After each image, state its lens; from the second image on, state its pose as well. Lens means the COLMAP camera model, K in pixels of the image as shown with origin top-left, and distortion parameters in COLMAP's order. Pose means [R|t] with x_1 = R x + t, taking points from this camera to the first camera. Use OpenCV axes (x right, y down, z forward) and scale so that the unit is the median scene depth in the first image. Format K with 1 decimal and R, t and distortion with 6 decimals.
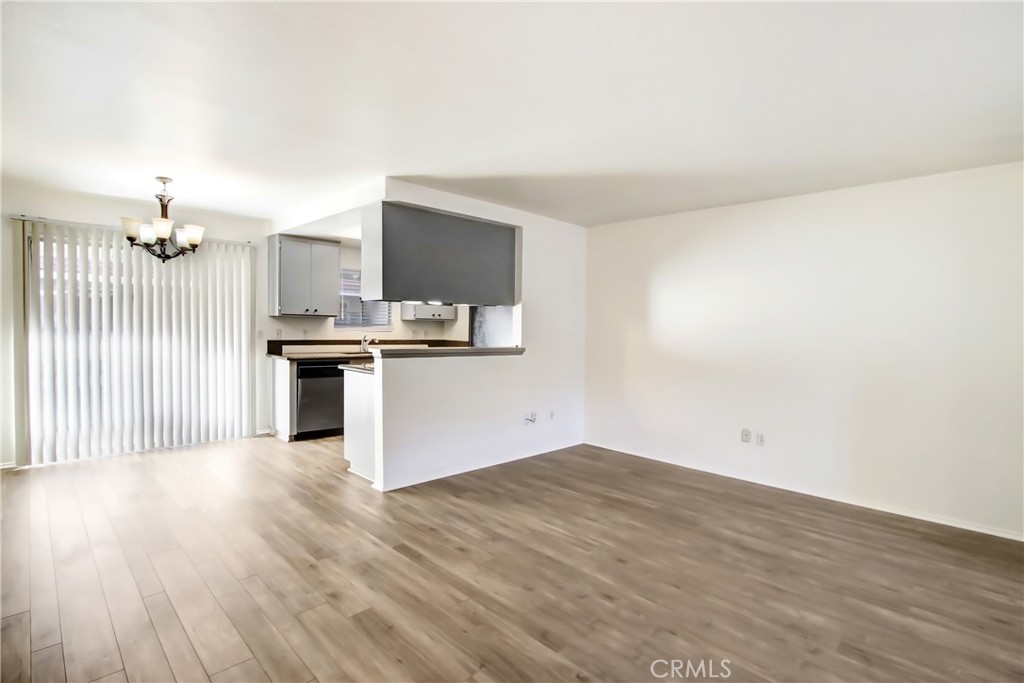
lens RADIAL K [[489.4, 0, 505.1], [0, 489.4, 340.8], [0, 0, 1]] dist [-0.003441, -0.001093]
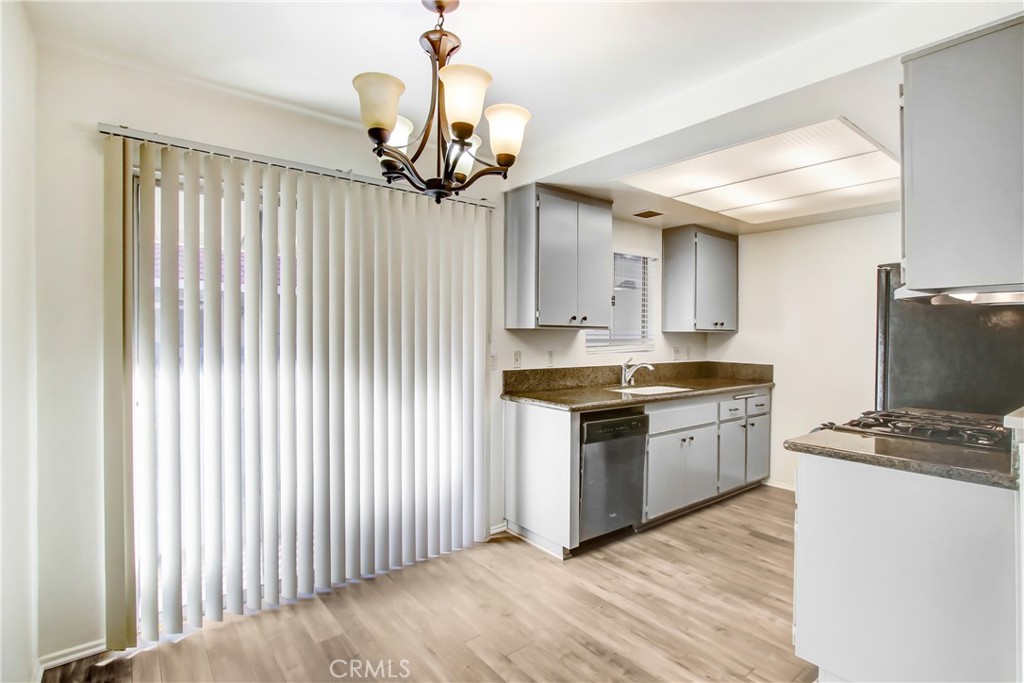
lens RADIAL K [[489.4, 0, 507.9], [0, 489.4, 341.3], [0, 0, 1]] dist [-0.003441, -0.001093]
pose [[0.992739, -0.005586, -0.120155, -0.687027], [0.004005, 0.999902, -0.013392, -0.046739], [0.120218, 0.012814, 0.992665, 0.703782]]
